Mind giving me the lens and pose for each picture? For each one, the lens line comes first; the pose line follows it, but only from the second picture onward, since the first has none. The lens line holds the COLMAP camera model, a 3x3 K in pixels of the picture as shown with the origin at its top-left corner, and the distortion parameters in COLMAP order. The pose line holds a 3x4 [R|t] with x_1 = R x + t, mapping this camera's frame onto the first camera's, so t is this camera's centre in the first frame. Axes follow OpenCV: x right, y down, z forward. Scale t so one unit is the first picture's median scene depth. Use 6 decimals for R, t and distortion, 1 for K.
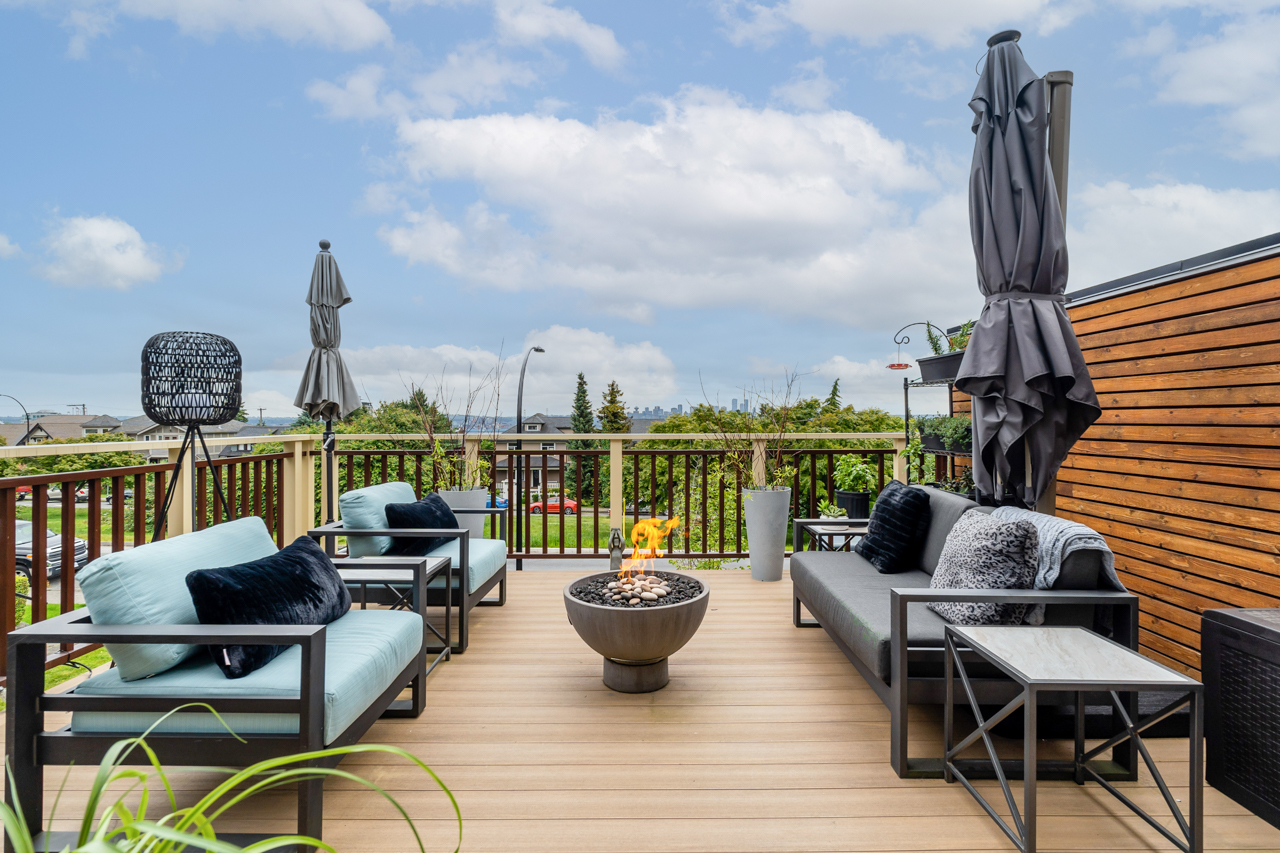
lens RADIAL K [[621.3, 0, 638.3], [0, 621.3, 421.4], [0, 0, 1]] dist [0.000180, -0.000216]
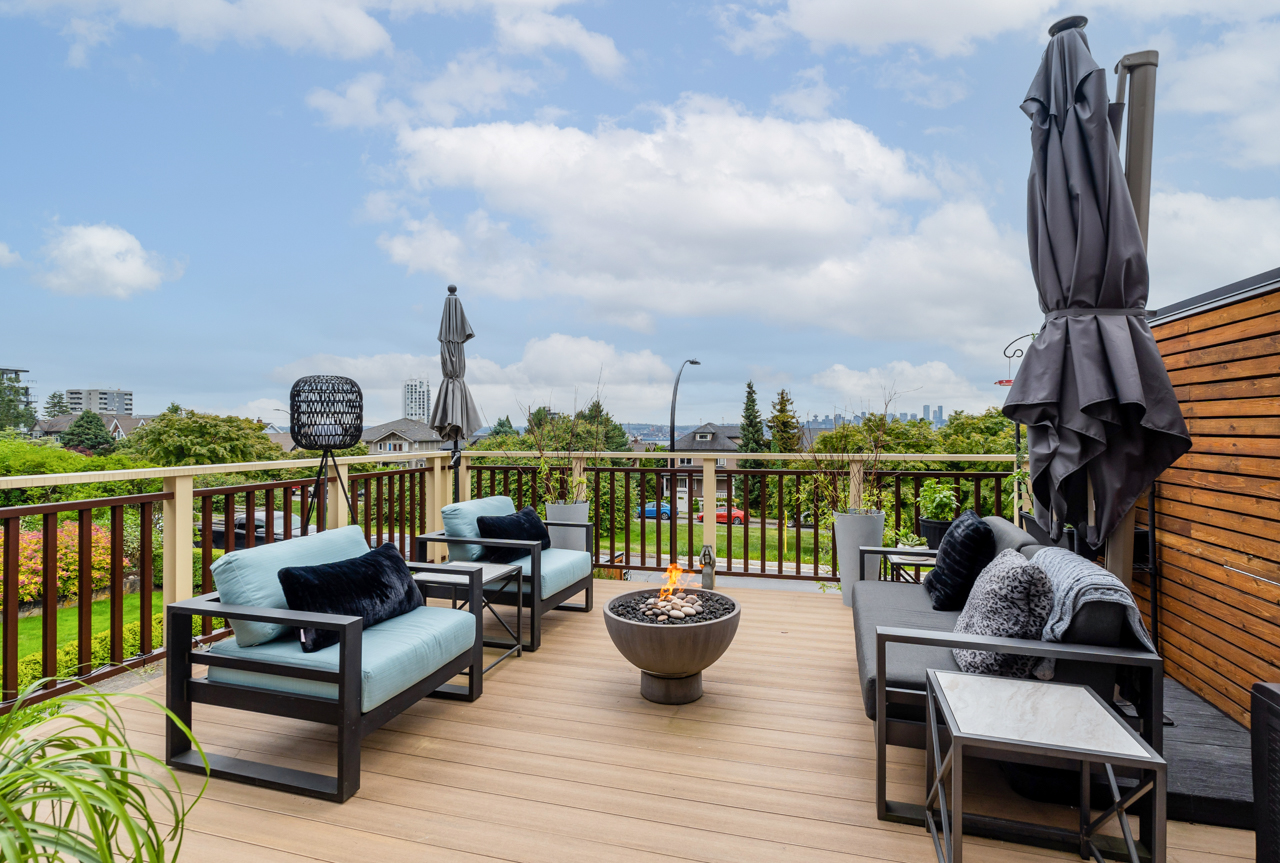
lens RADIAL K [[622.9, 0, 640.0], [0, 622.9, 431.5], [0, 0, 1]] dist [0.000570, -0.000178]
pose [[0.961824, -0.000791, -0.273669, 0.249410], [0.001455, 0.999996, 0.002223, -0.033482], [0.273666, -0.002537, 0.961821, -0.040010]]
